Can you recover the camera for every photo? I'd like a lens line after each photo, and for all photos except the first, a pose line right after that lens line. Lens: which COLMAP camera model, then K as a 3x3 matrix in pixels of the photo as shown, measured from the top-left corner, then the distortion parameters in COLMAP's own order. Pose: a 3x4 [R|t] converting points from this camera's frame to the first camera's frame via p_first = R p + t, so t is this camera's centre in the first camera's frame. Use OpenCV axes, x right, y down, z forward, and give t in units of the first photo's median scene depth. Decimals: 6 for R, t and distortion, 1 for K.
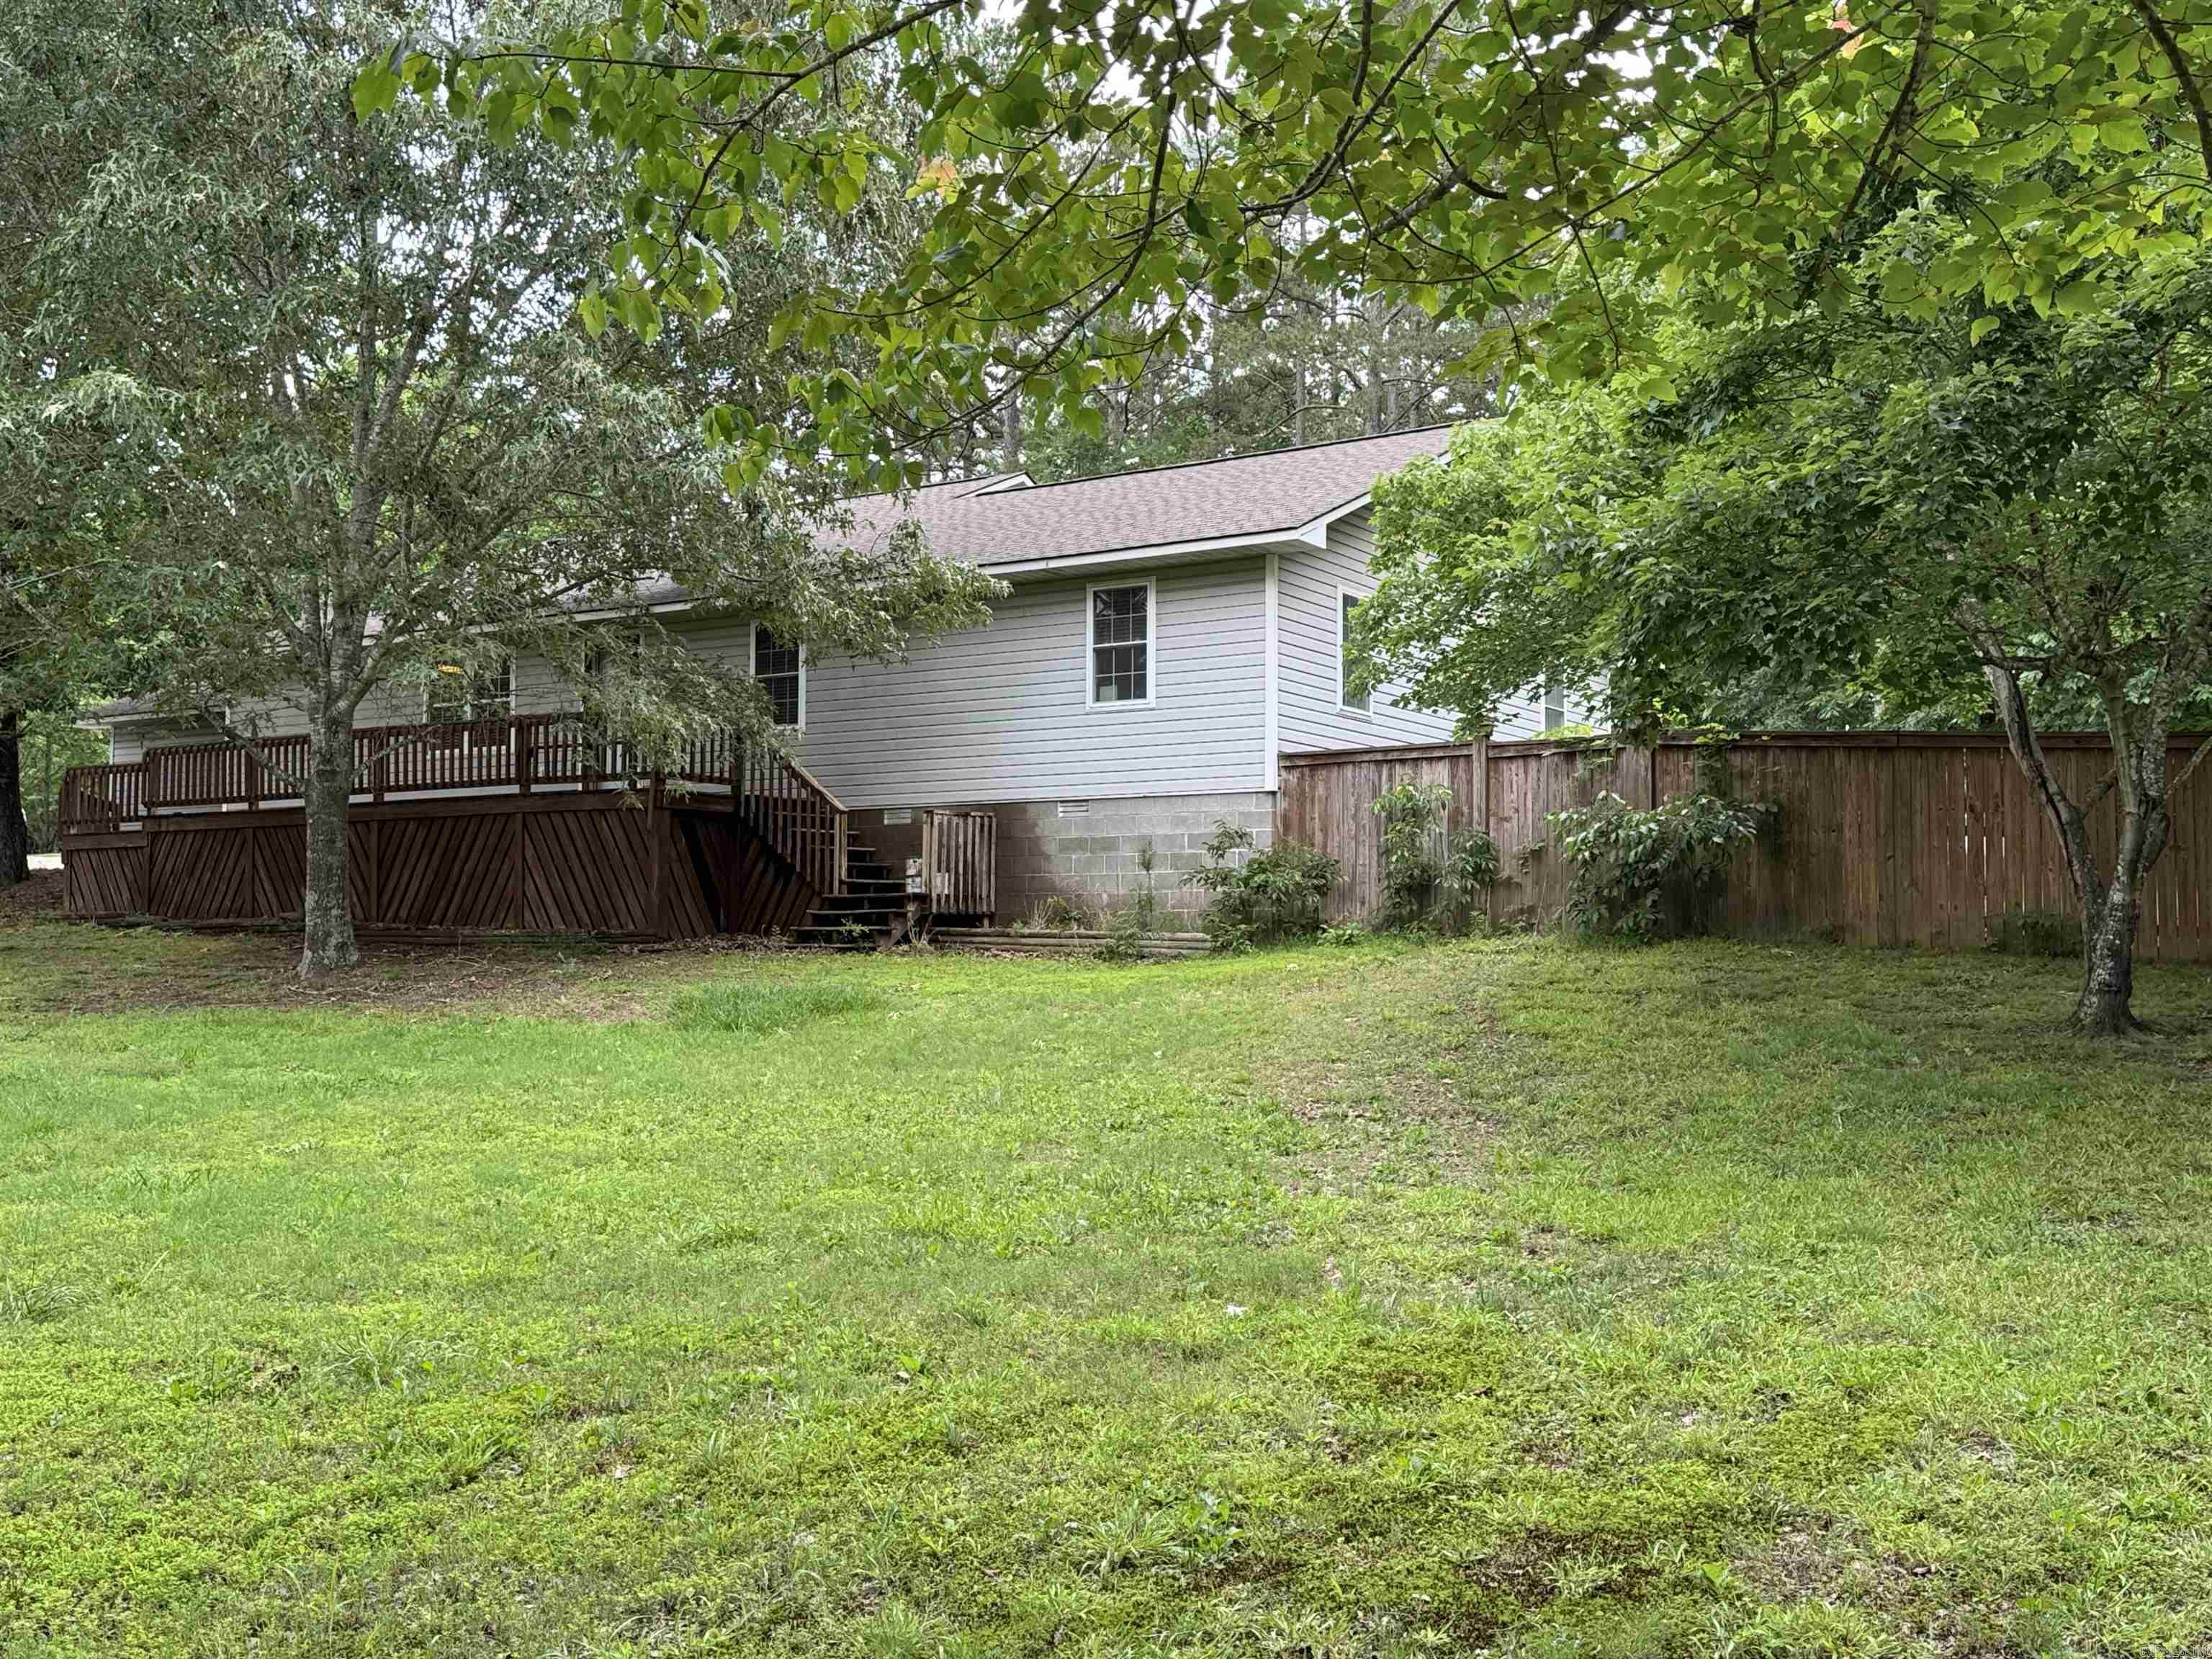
lens RADIAL K [[2039.2, 0, 1106.0], [0, 2039.2, 829.5], [0, 0, 1]] dist [0.059421, -0.003857]
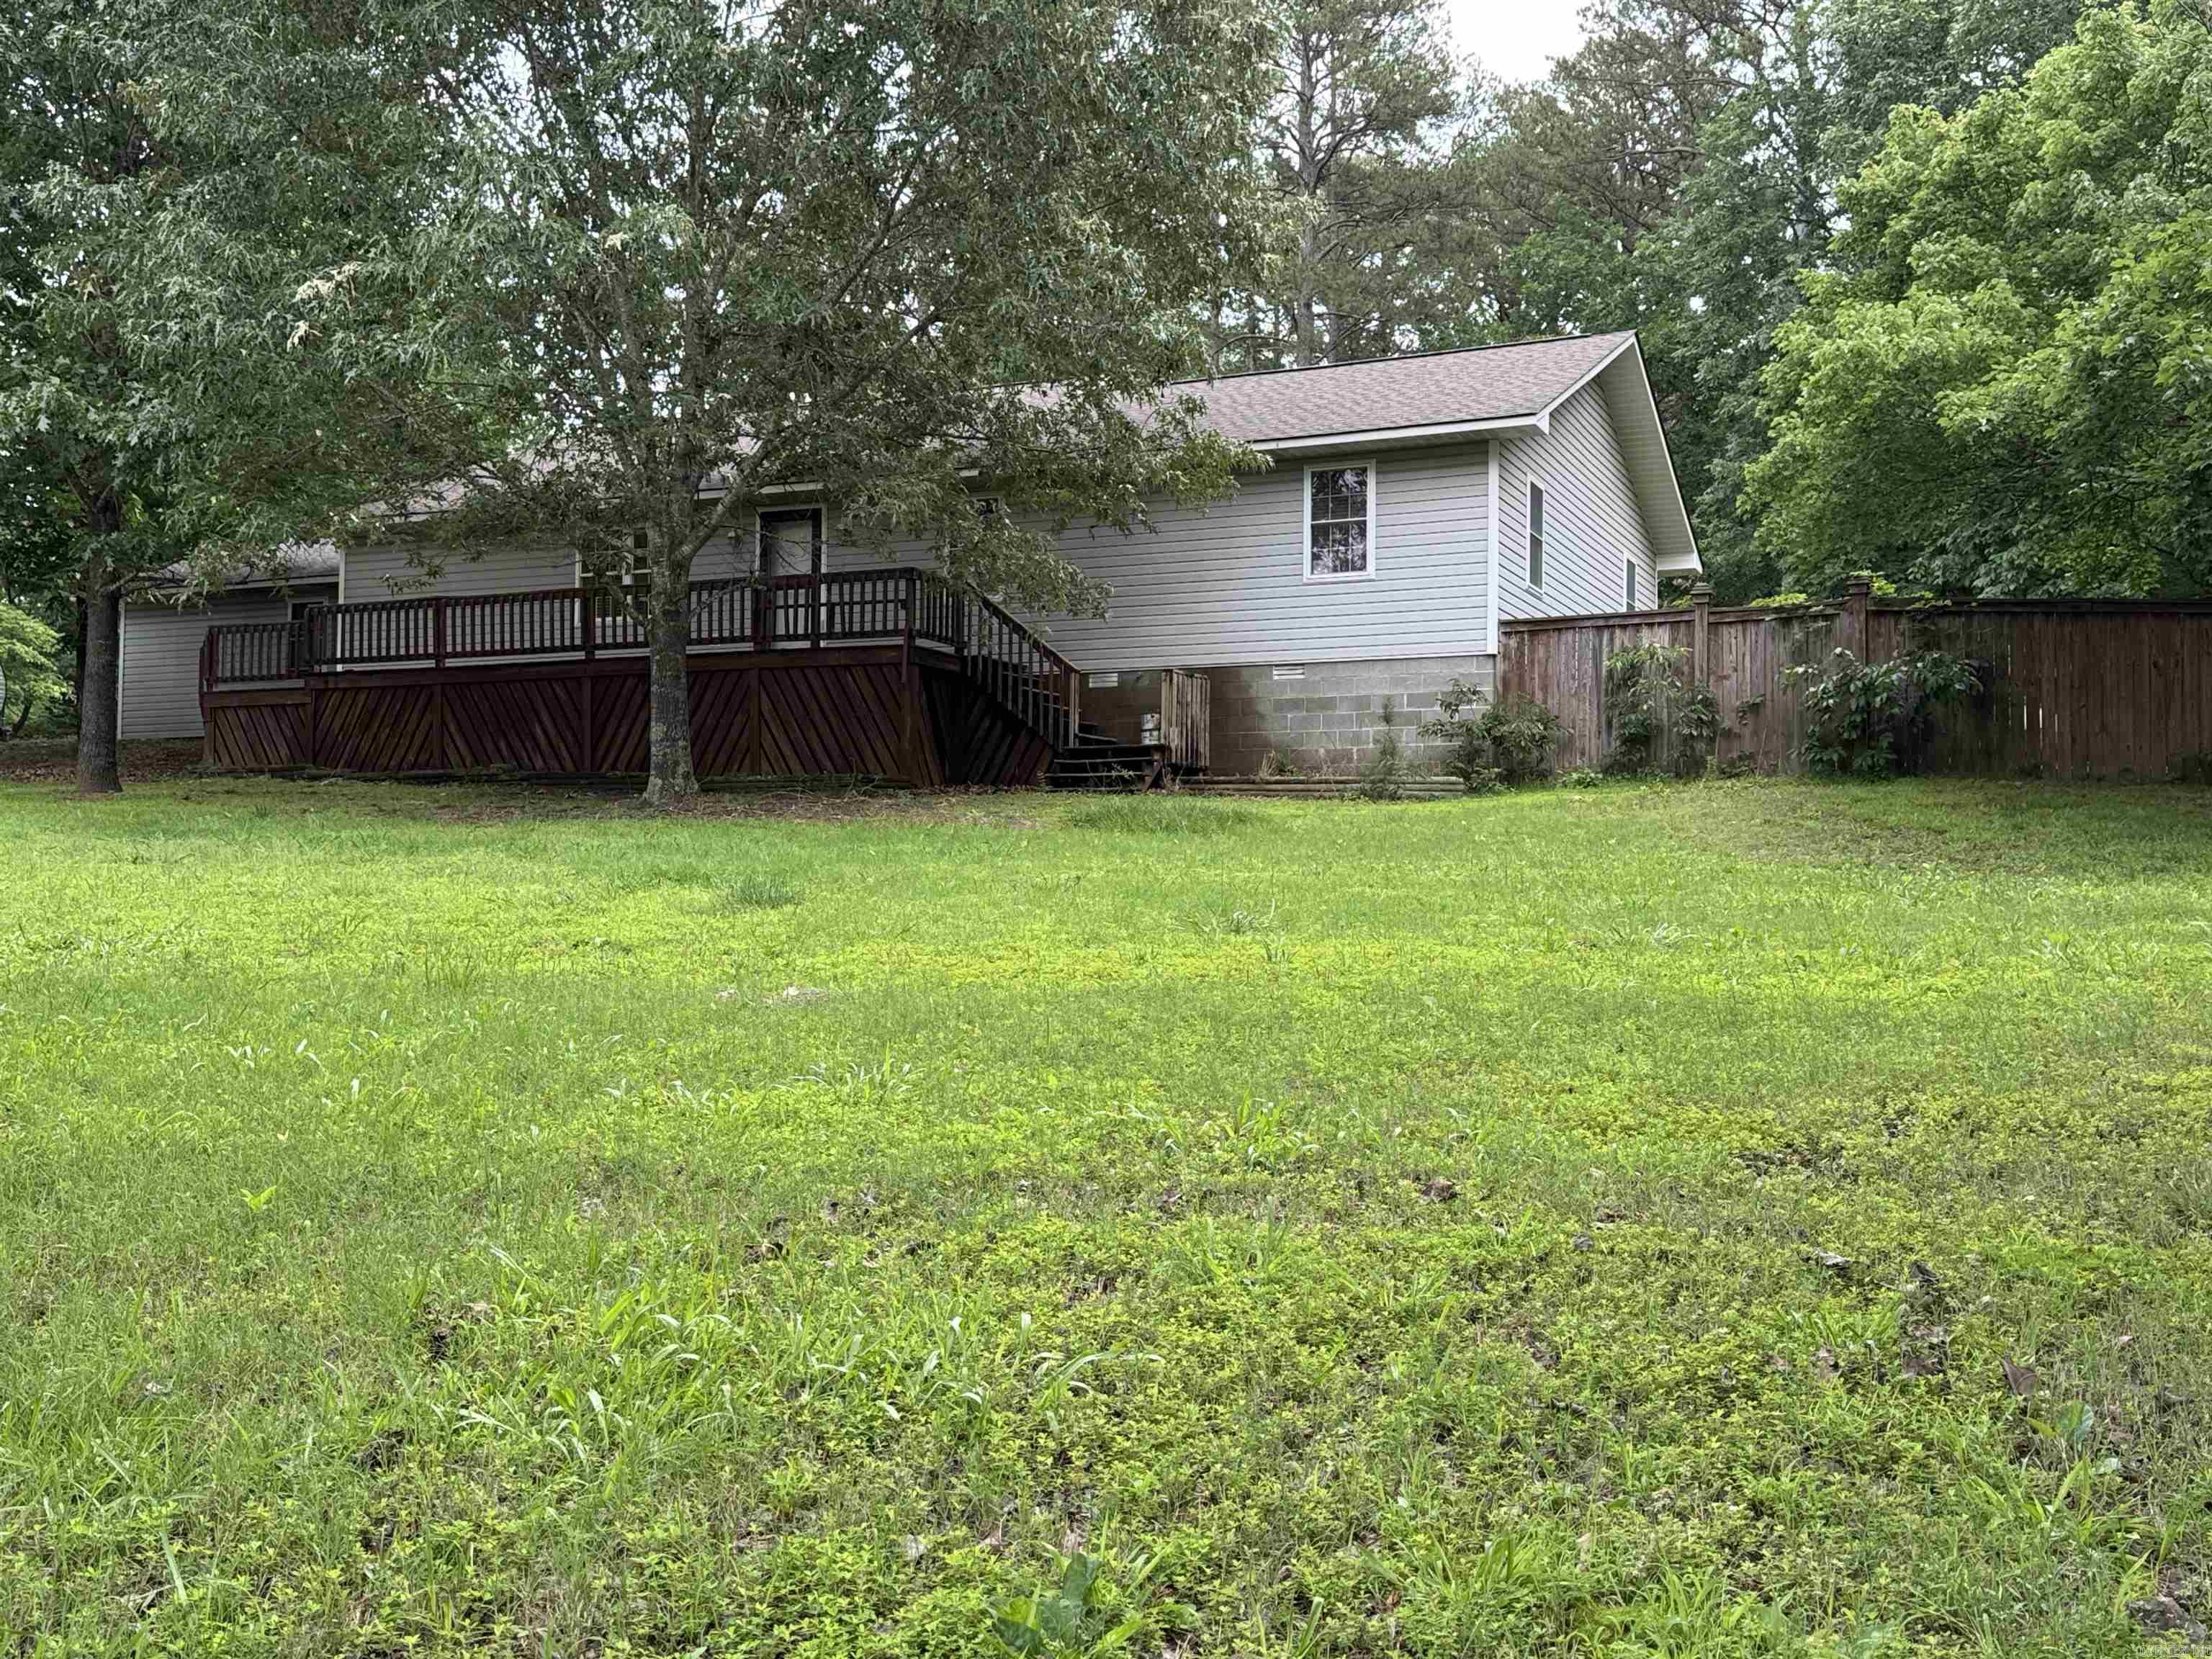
lens RADIAL K [[2039.2, 0, 1106.0], [0, 2039.2, 829.5], [0, 0, 1]] dist [0.059421, -0.003857]
pose [[0.991905, 0.009613, 0.126614, -0.267324], [-0.012847, 0.999611, 0.024748, 0.051665], [-0.126327, -0.026174, 0.991643, -0.079885]]
